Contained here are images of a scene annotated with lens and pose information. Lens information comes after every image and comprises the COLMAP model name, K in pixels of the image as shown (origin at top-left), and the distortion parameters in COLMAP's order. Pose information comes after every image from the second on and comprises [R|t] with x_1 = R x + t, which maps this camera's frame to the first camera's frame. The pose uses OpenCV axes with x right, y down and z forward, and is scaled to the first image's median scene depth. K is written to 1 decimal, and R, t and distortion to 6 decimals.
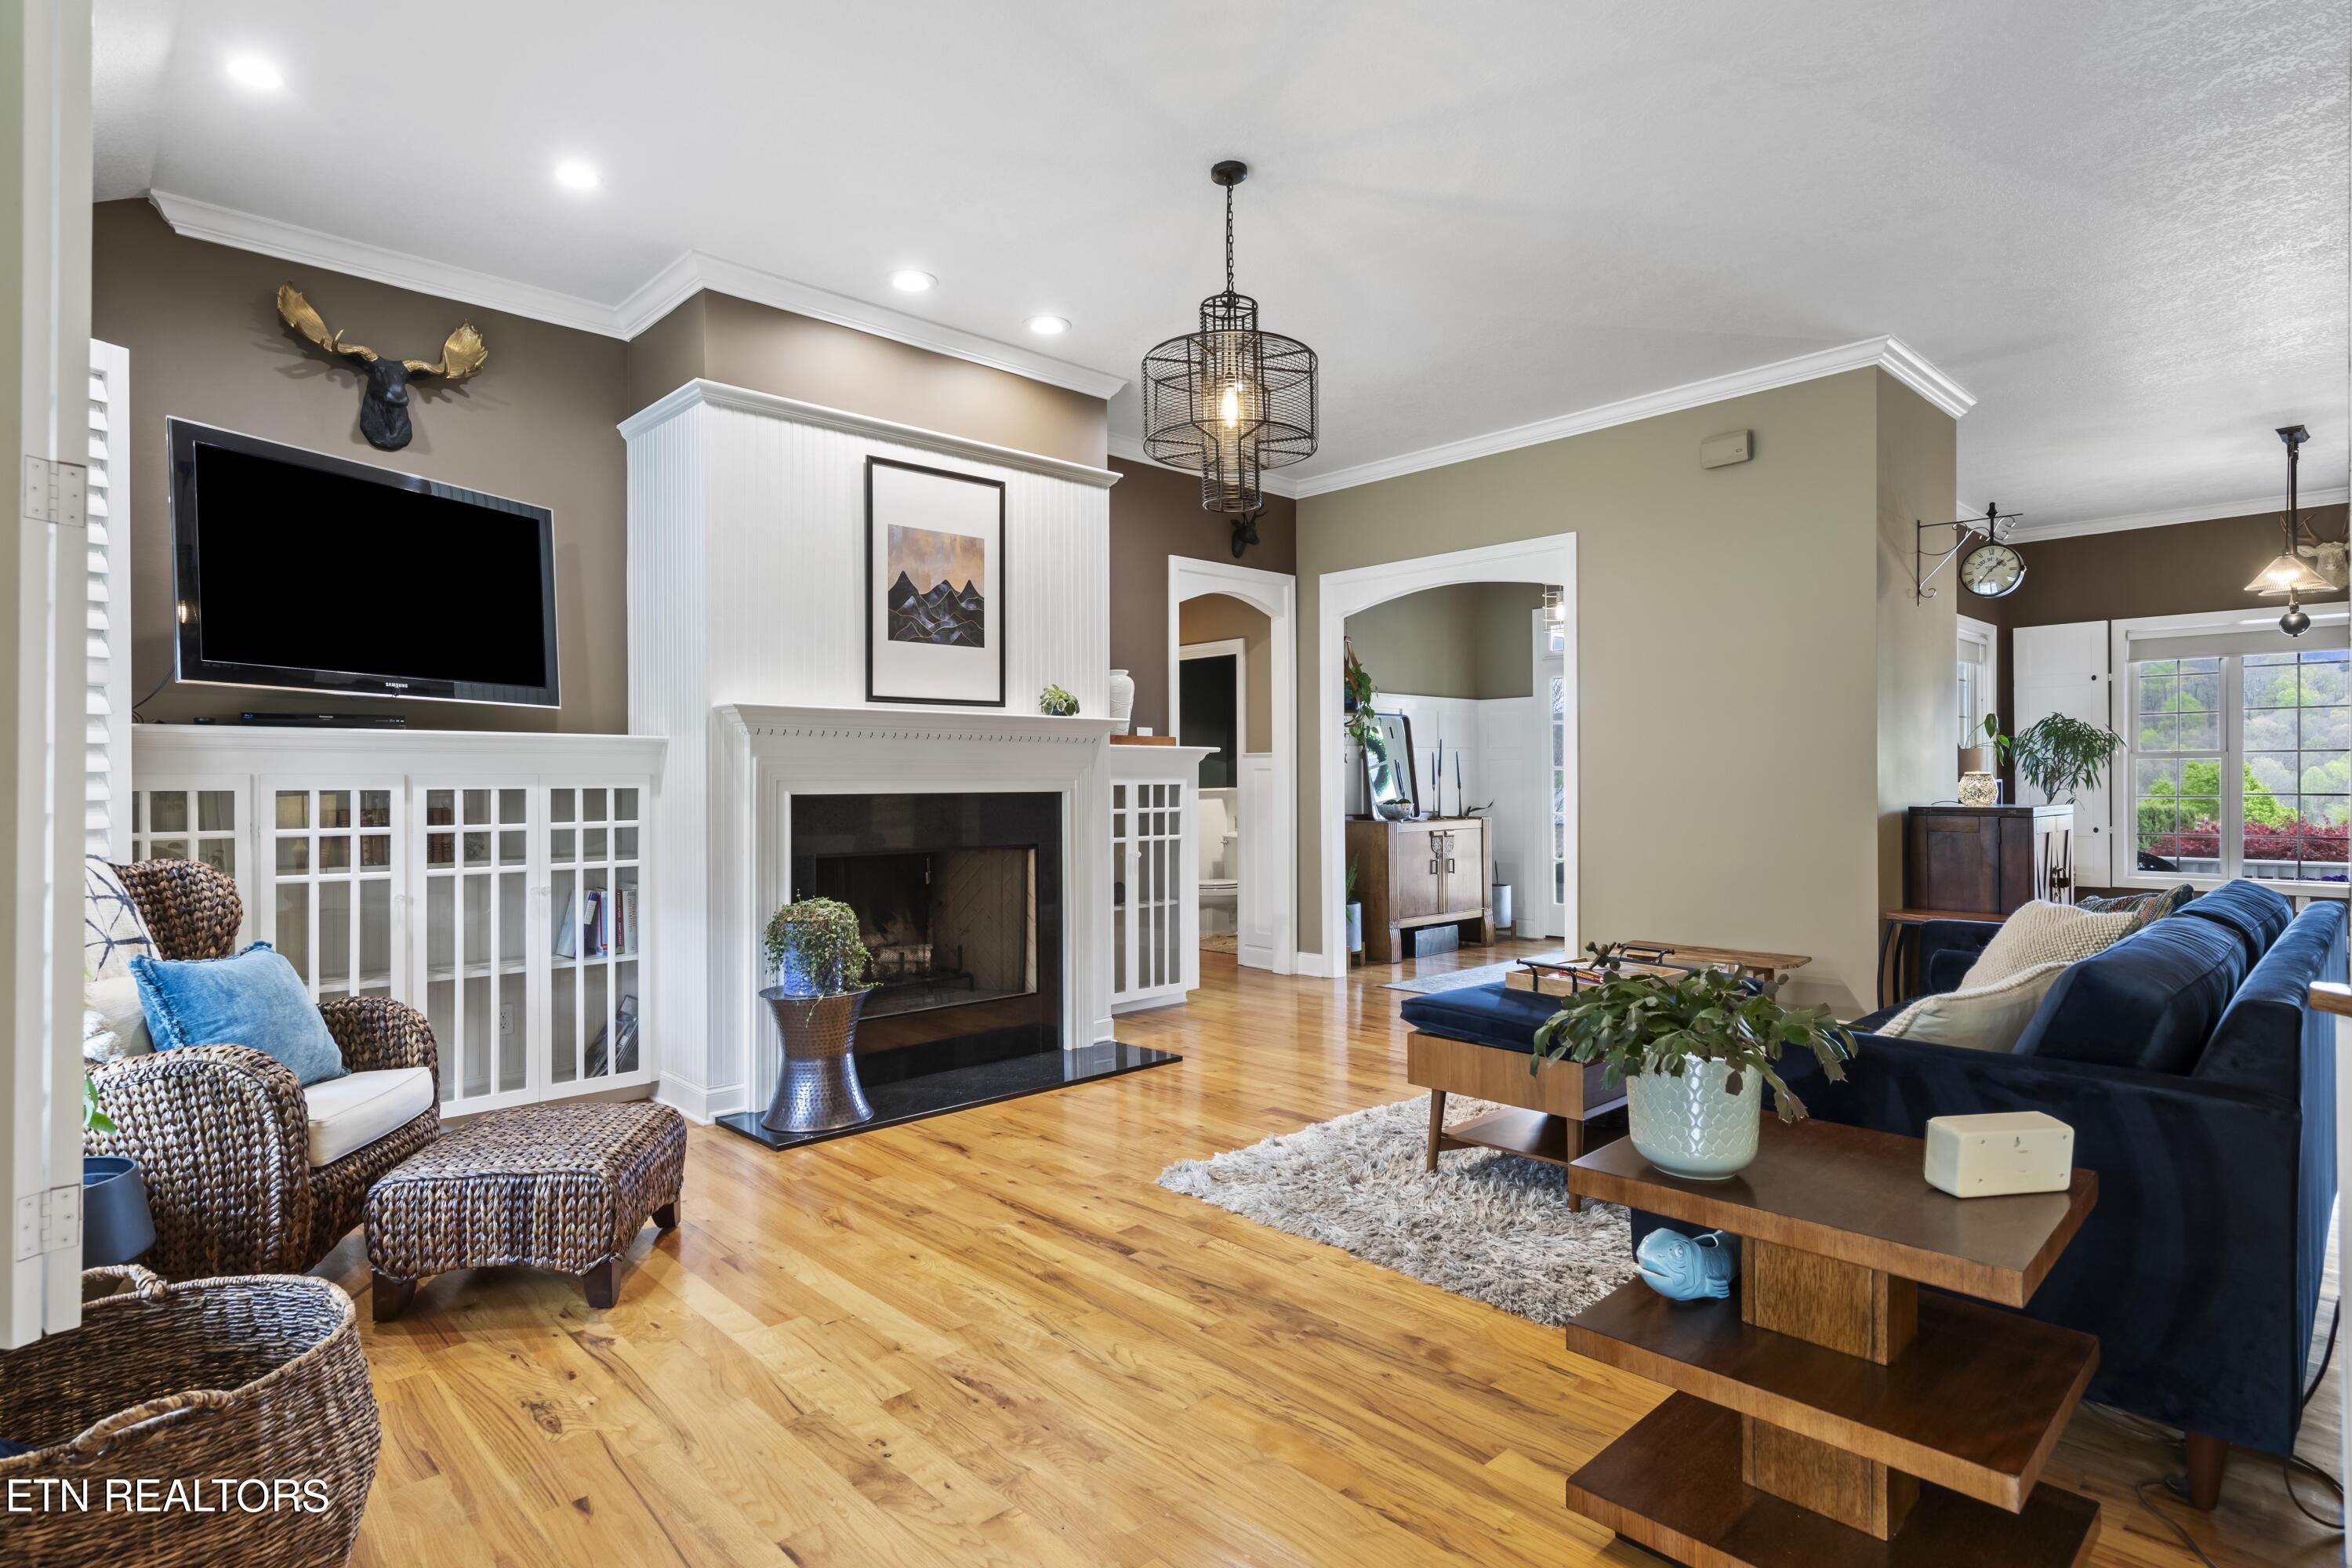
lens RADIAL K [[1213.6, 0, 1181.4], [0, 1213.6, 783.0], [0, 0, 1]] dist [0.002050, -0.000139]
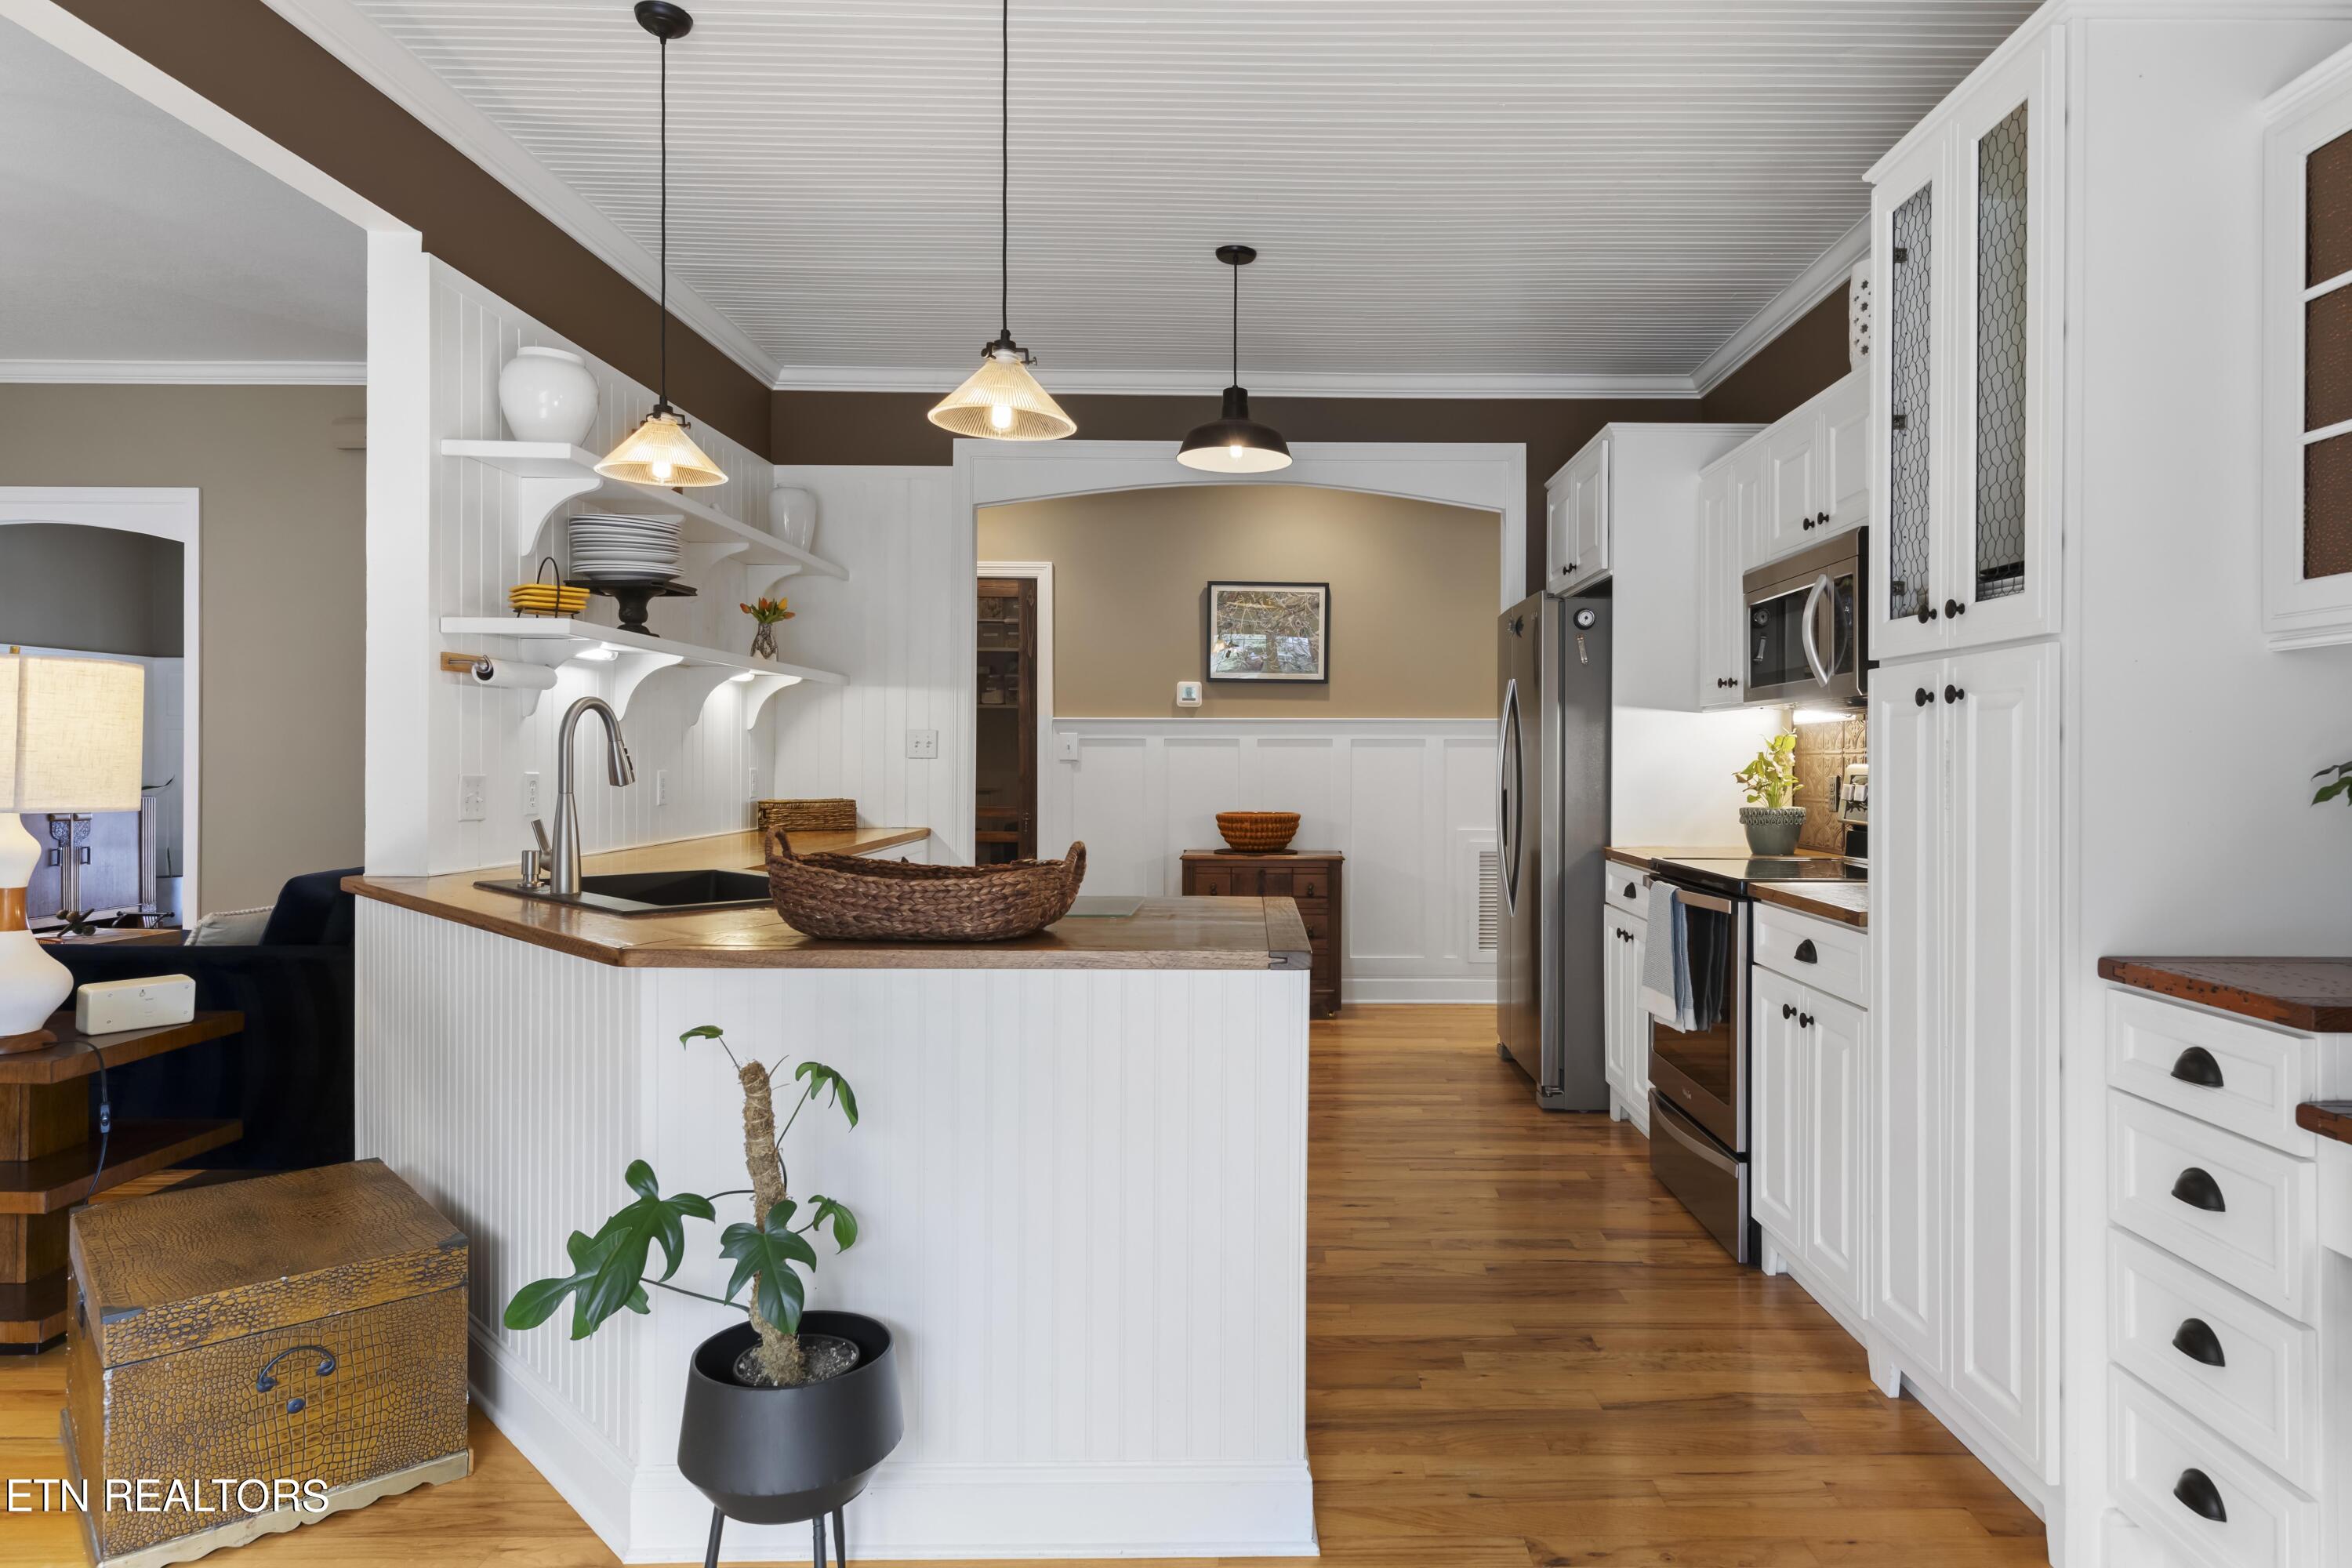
lens RADIAL K [[1365.9, 0, 1253.5], [0, 1365.9, 758.7], [0, 0, 1]] dist [0.005791, -0.002293]
pose [[0.675516, 0.008167, 0.737300, 0.121322], [-0.006904, 0.999965, -0.004751, 0.001159], [-0.737313, -0.001881, 0.675549, -0.387772]]
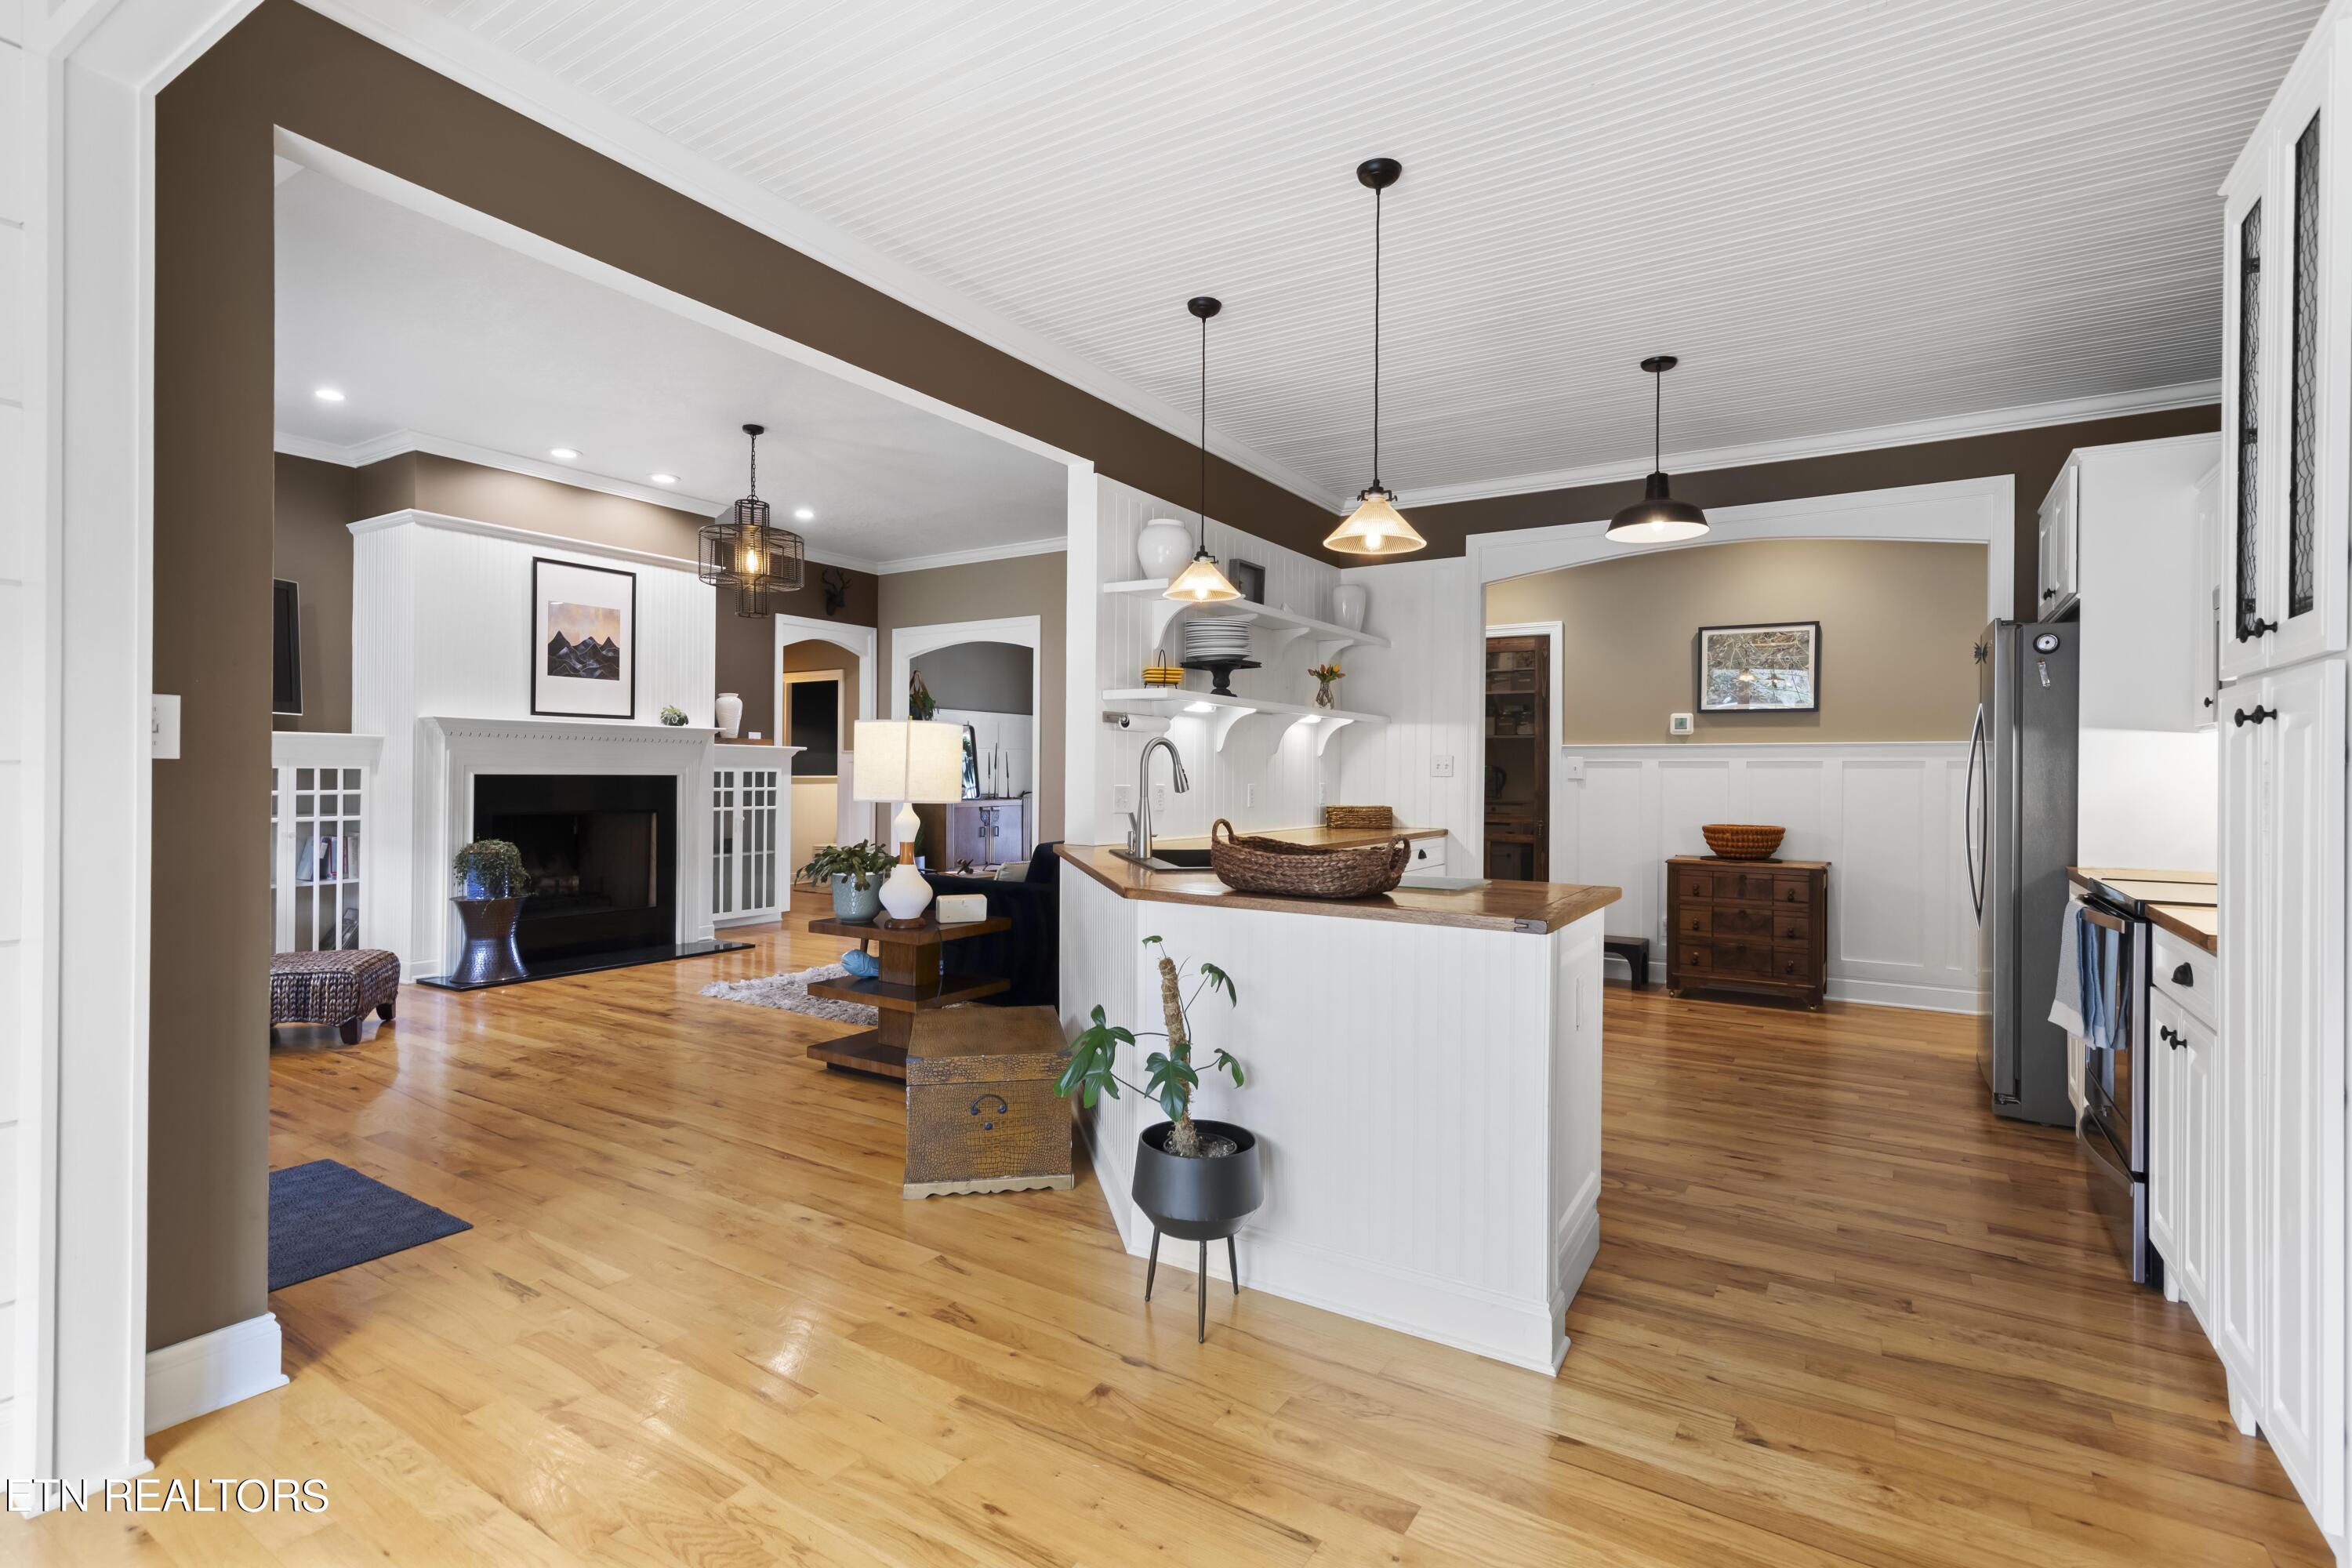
lens RADIAL K [[1087.9, 0, 1174.7], [0, 1087.9, 775.1], [0, 0, 1]] dist [-0.000408, -0.000105]
pose [[0.969254, 0.012686, 0.245737, 0.183054], [-0.012731, 0.999918, -0.001404, 0.000835], [-0.245734, -0.001768, 0.969336, -0.509083]]
